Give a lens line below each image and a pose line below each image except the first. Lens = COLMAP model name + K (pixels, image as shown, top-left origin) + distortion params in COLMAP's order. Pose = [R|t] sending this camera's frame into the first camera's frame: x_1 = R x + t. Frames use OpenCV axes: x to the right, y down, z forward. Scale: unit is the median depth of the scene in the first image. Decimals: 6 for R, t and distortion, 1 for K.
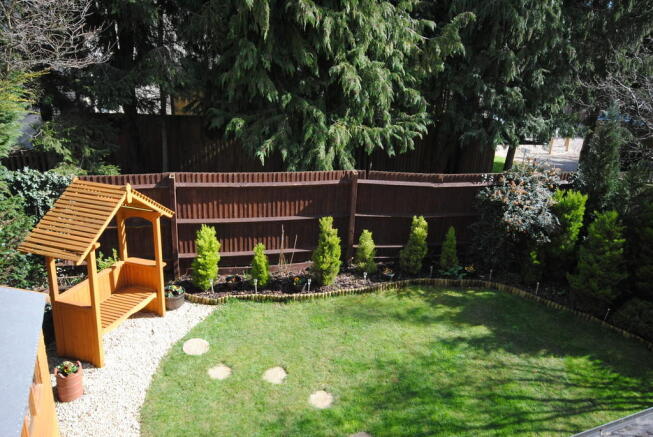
lens RADIAL K [[476.9, 0, 313.3], [0, 476.9, 217.9], [0, 0, 1]] dist [-0.003279, 0.002670]
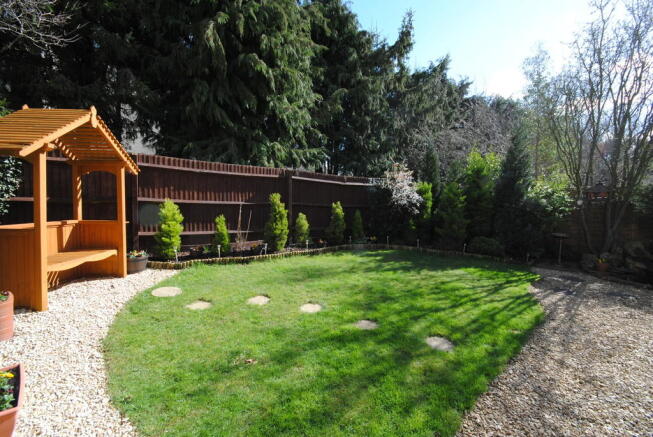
lens RADIAL K [[290.2, 0, 326.5], [0, 290.2, 218.5], [0, 0, 1]] dist [-0.009326, -0.000007]
pose [[0.931205, -0.046897, 0.361467, -0.127912], [0.136719, 0.964223, -0.227114, 0.257102], [-0.337884, 0.260910, 0.904301, 0.279451]]
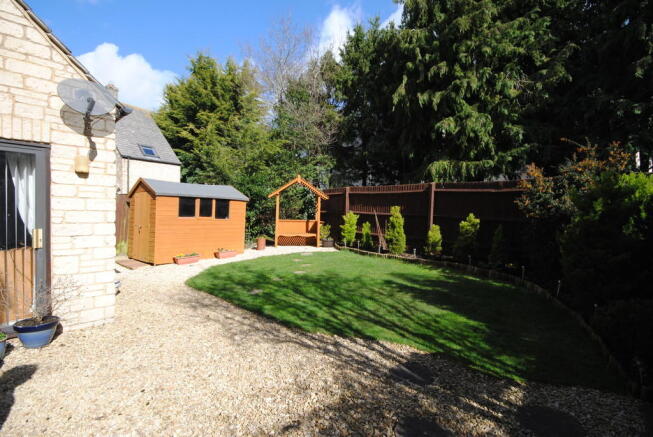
lens RADIAL K [[316.6, 0, 326.5], [0, 316.6, 218.5], [0, 0, 1]] dist [0.000136, -0.000002]
pose [[0.411978, -0.011449, -0.911122, 0.876813], [-0.289265, 0.946554, -0.142690, 0.248544], [0.864060, 0.322341, 0.386648, 0.427411]]
